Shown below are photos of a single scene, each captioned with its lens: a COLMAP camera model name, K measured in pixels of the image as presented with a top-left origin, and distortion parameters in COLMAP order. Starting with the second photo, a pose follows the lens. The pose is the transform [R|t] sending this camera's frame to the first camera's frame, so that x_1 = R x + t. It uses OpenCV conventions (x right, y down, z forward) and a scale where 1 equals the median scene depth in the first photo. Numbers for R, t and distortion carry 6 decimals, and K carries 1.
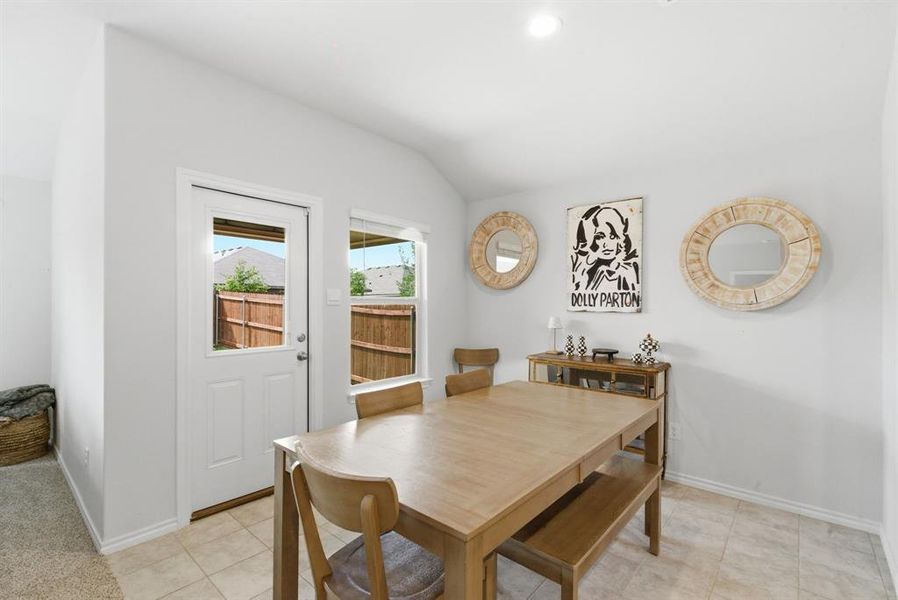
lens RADIAL K [[408.3, 0, 443.3], [0, 408.3, 303.5], [0, 0, 1]] dist [0.004768, -0.002240]
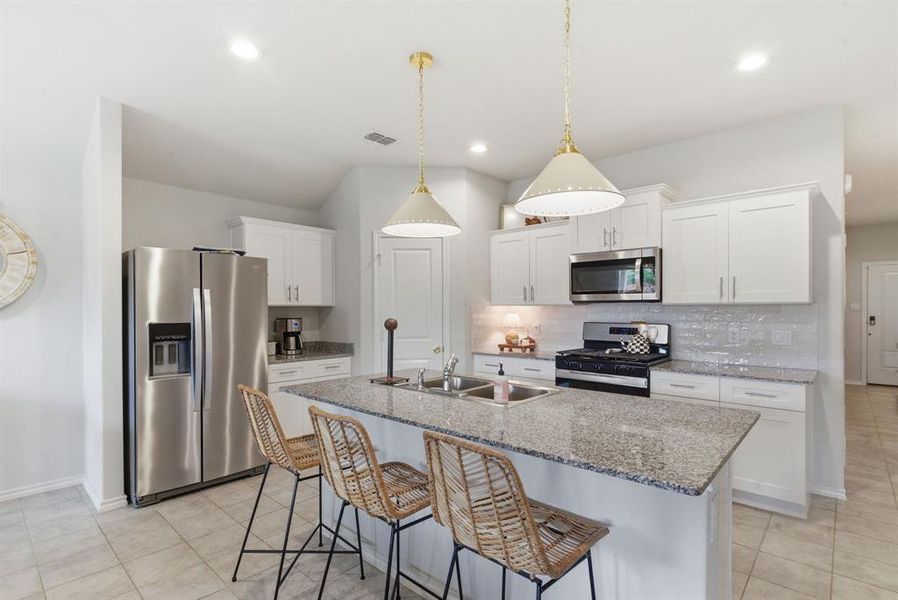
lens RADIAL K [[436.6, 0, 443.4], [0, 436.6, 307.2], [0, 0, 1]] dist [0.001606, -0.000324]
pose [[0.023002, 0.000904, 0.999735, -0.228158], [-0.000644, 0.999999, -0.000889, -0.004595], [-0.999735, -0.000624, 0.023002, -0.142132]]
